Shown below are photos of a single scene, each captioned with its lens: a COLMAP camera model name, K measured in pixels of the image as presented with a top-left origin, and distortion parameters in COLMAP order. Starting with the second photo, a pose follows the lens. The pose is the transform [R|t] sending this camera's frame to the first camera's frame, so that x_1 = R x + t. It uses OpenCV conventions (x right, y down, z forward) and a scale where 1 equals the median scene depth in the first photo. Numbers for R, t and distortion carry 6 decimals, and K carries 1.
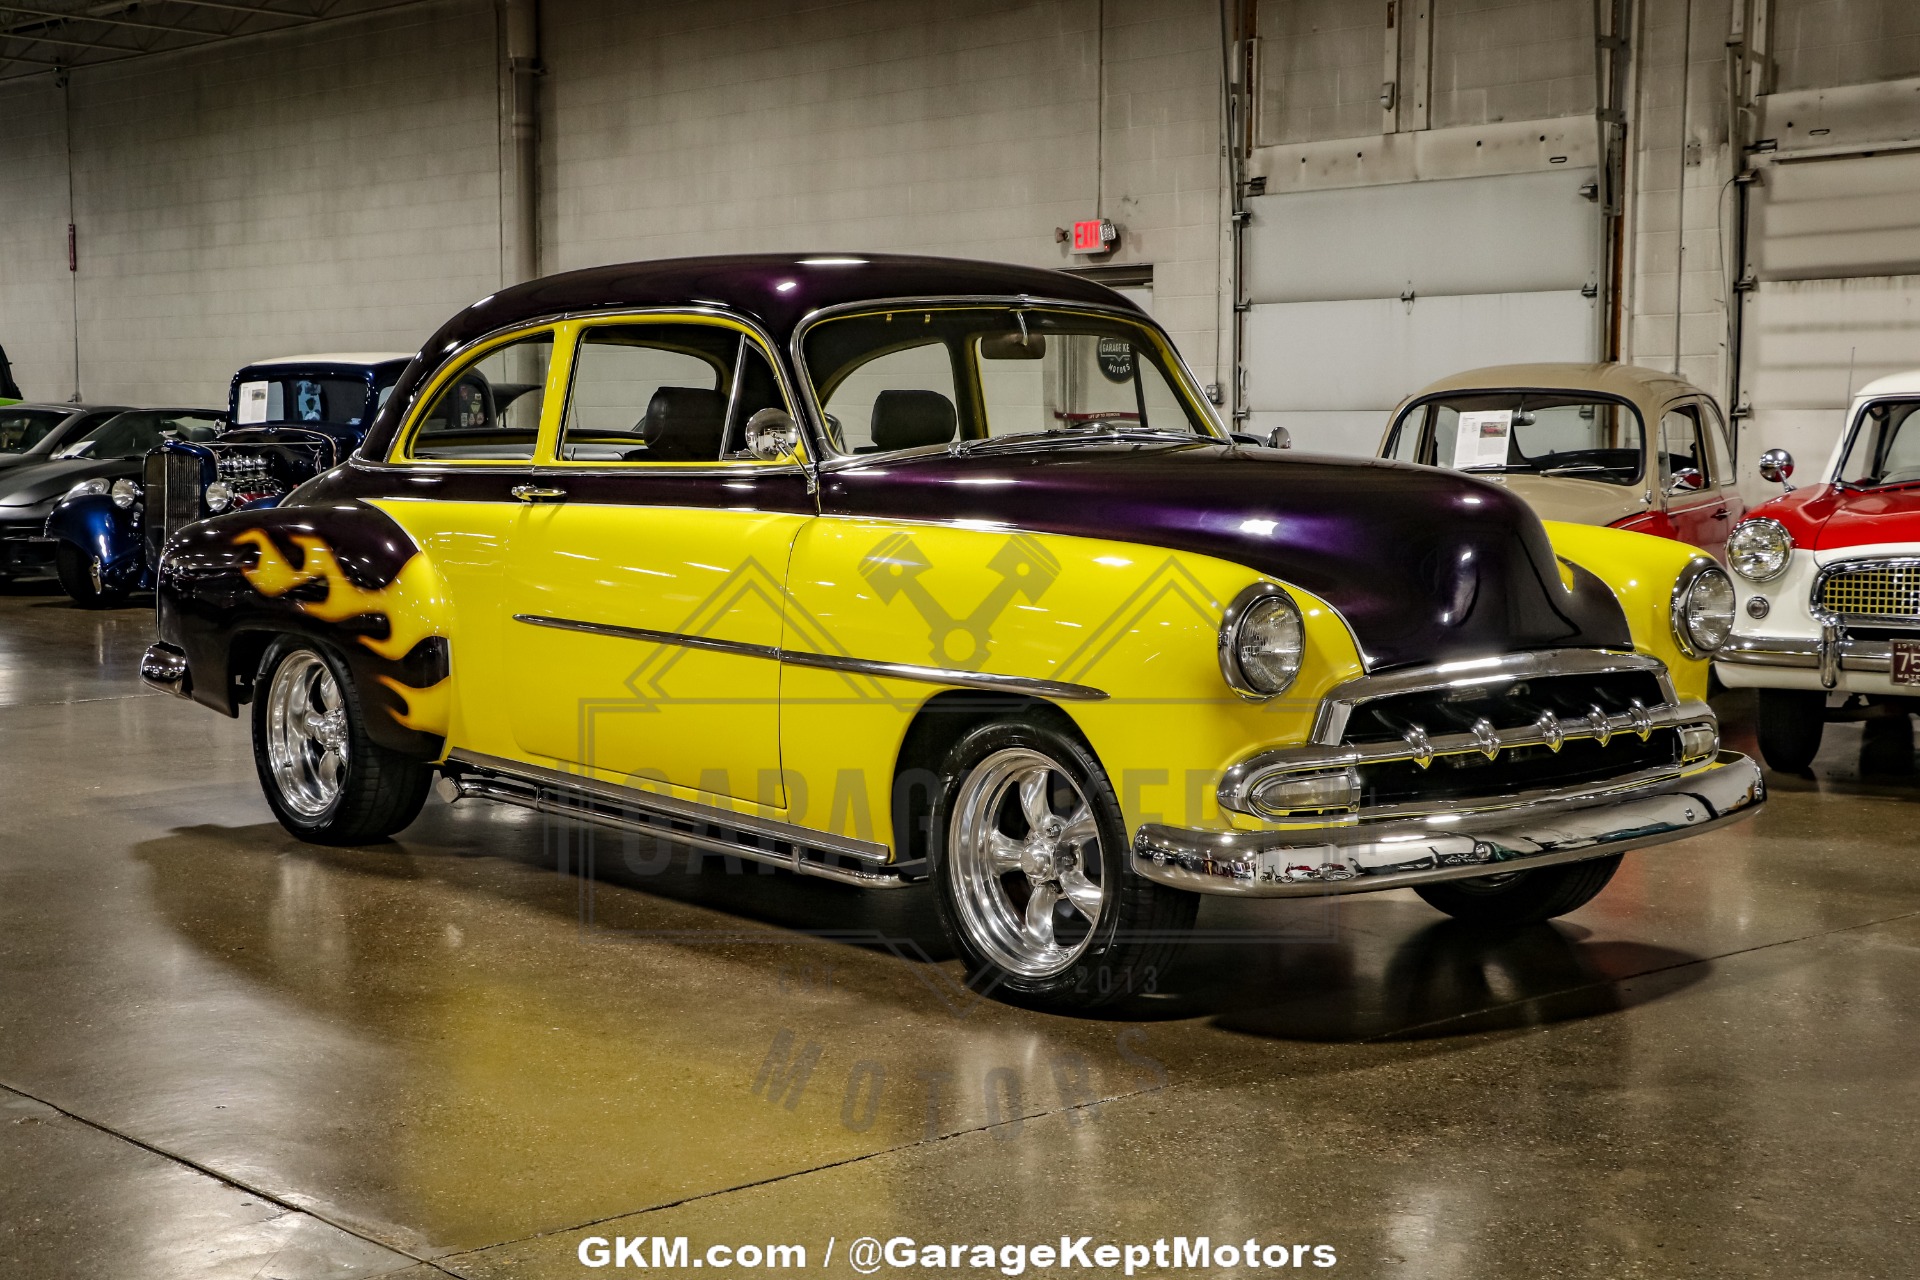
lens RADIAL K [[2696.0, 0, 980.3], [0, 2696.0, 638.5], [0, 0, 1]] dist [0.117331, 0.000000]
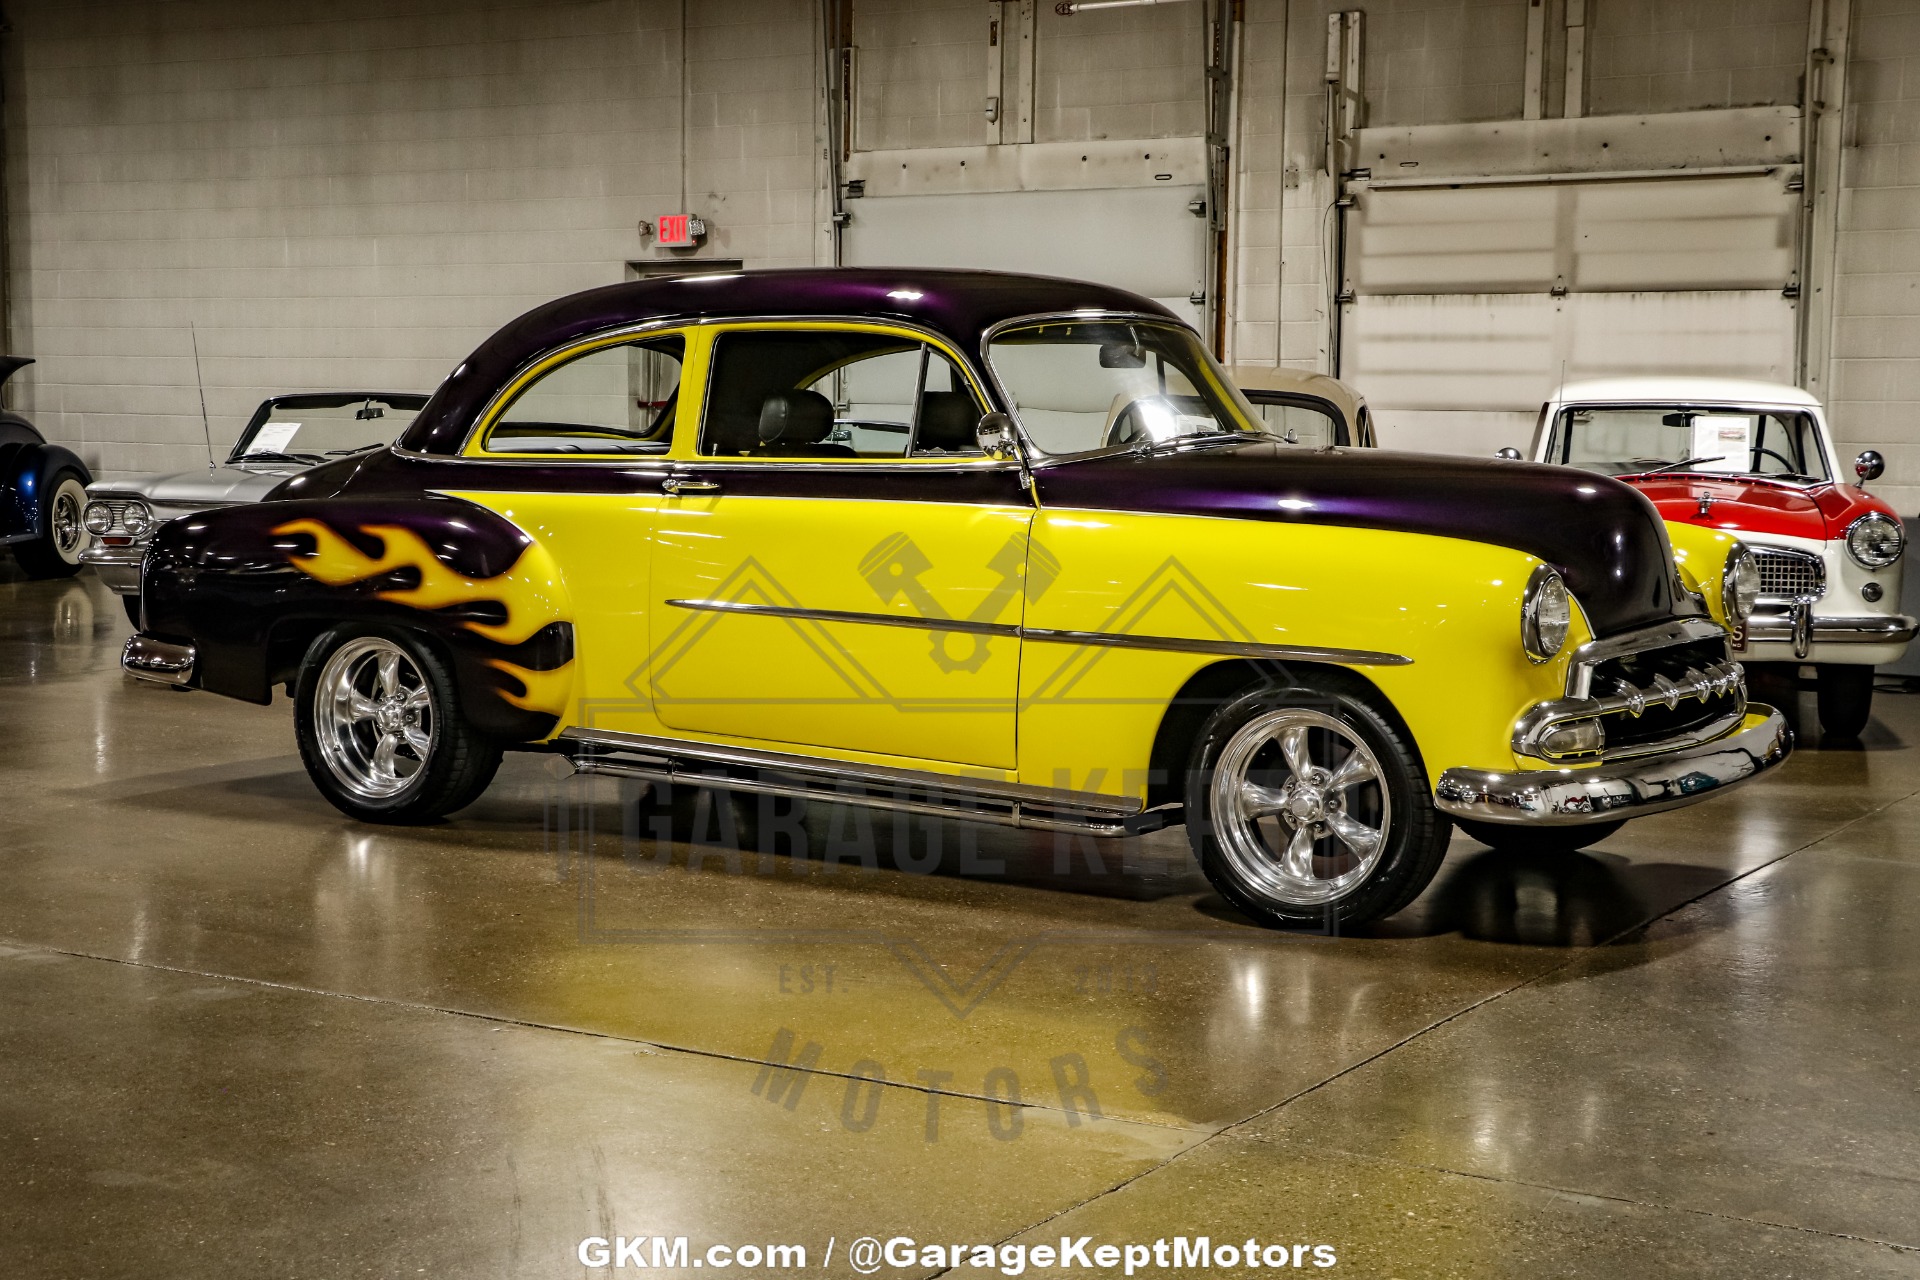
lens RADIAL K [[2696.0, 0, 1002.2], [0, 2696.0, 672.7], [0, 0, 1]] dist [0.117331, 0.000000]
pose [[0.958909, -0.019016, 0.283077, -0.173974], [0.013912, 0.999703, 0.020031, 0.000210], [-0.283374, -0.015270, 0.958888, -0.030137]]
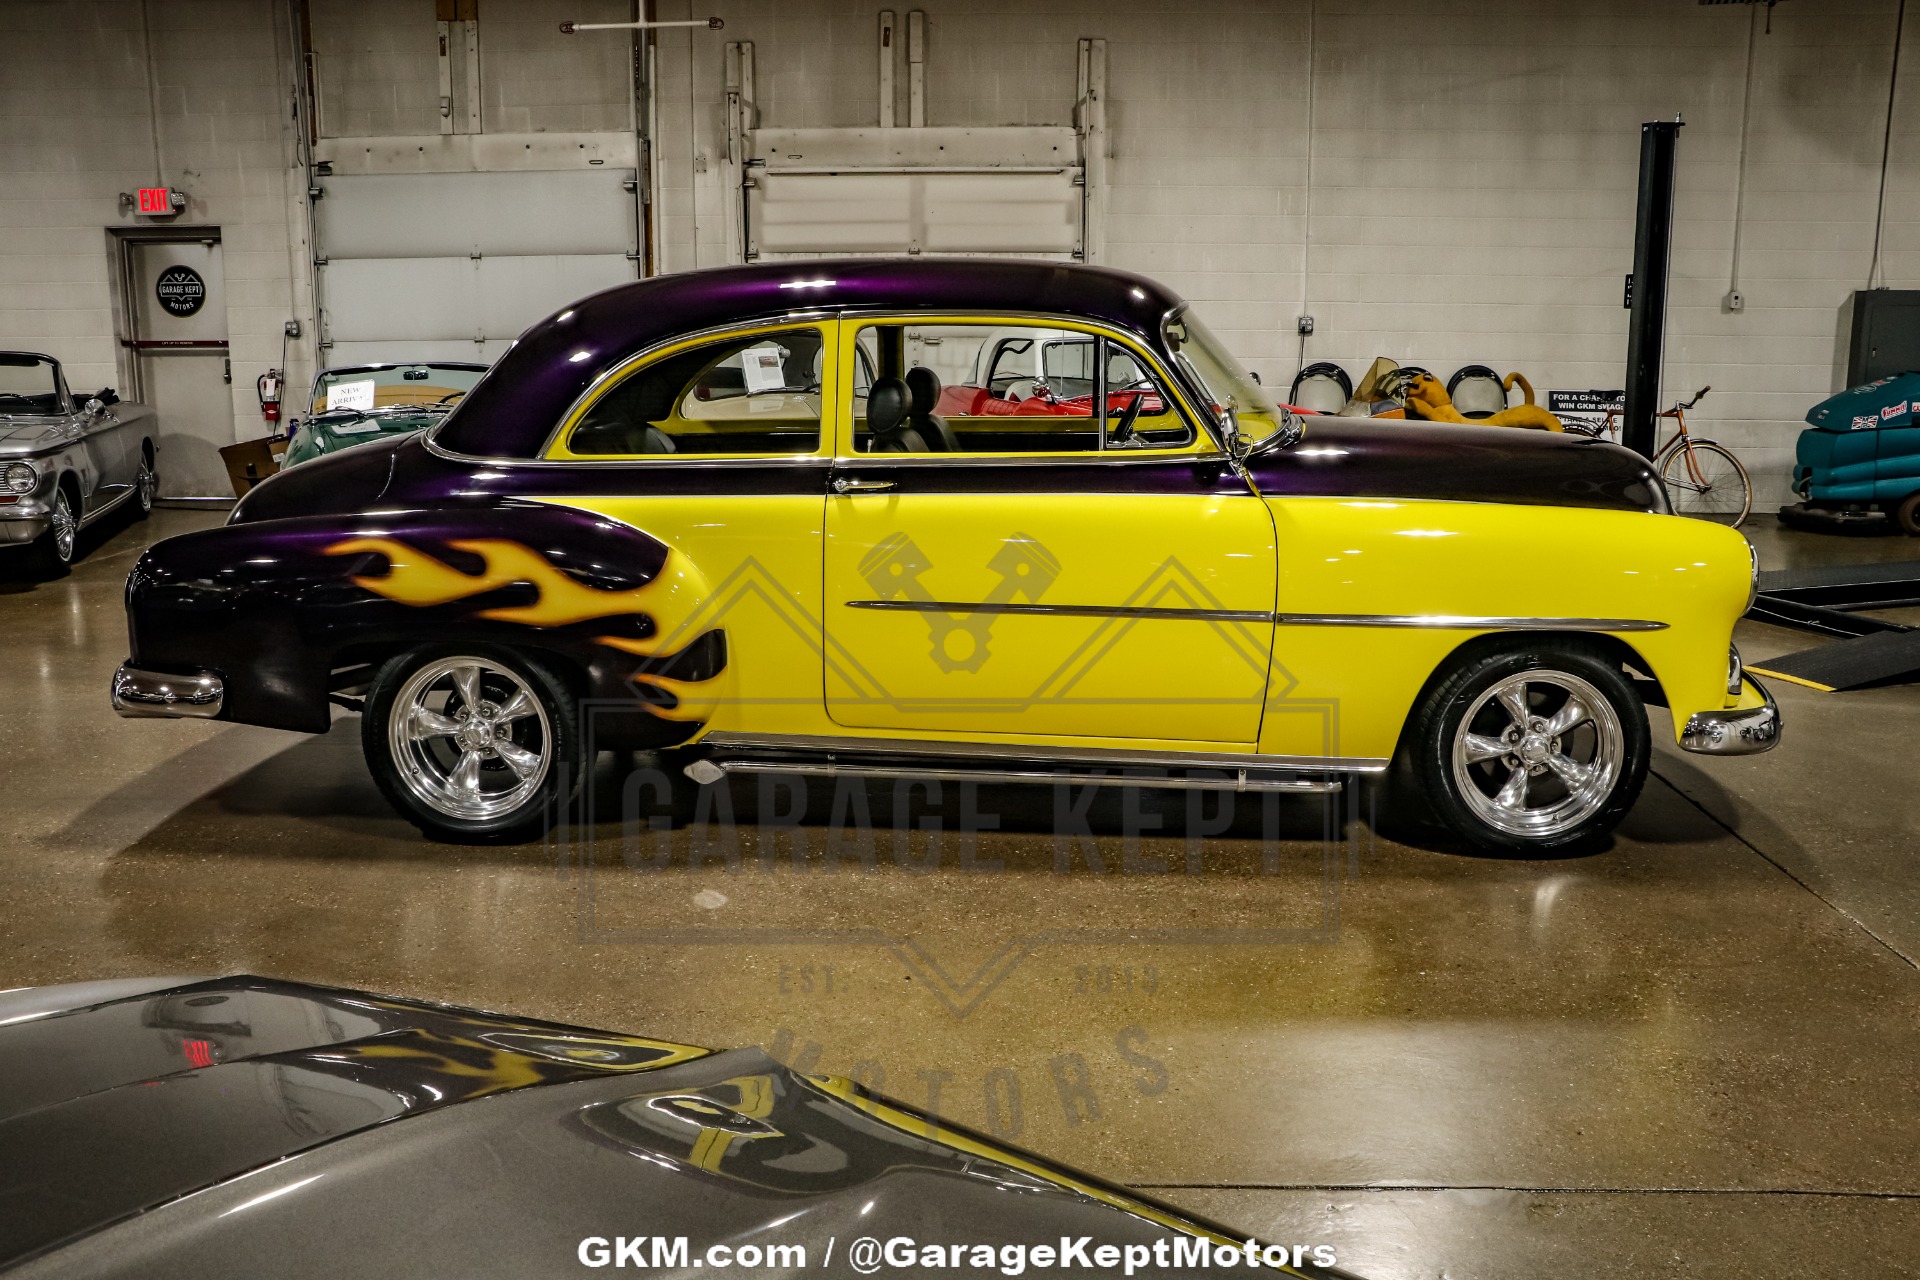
lens RADIAL K [[1640.6, 0, 962.2], [0, 1640.6, 653.6], [0, 0, 1]] dist [-0.082472, 0.052380]
pose [[0.721578, -0.149010, 0.676107, -0.288283], [0.061718, 0.986520, 0.151553, -0.041655], [-0.689577, -0.067629, 0.721048, 0.253324]]
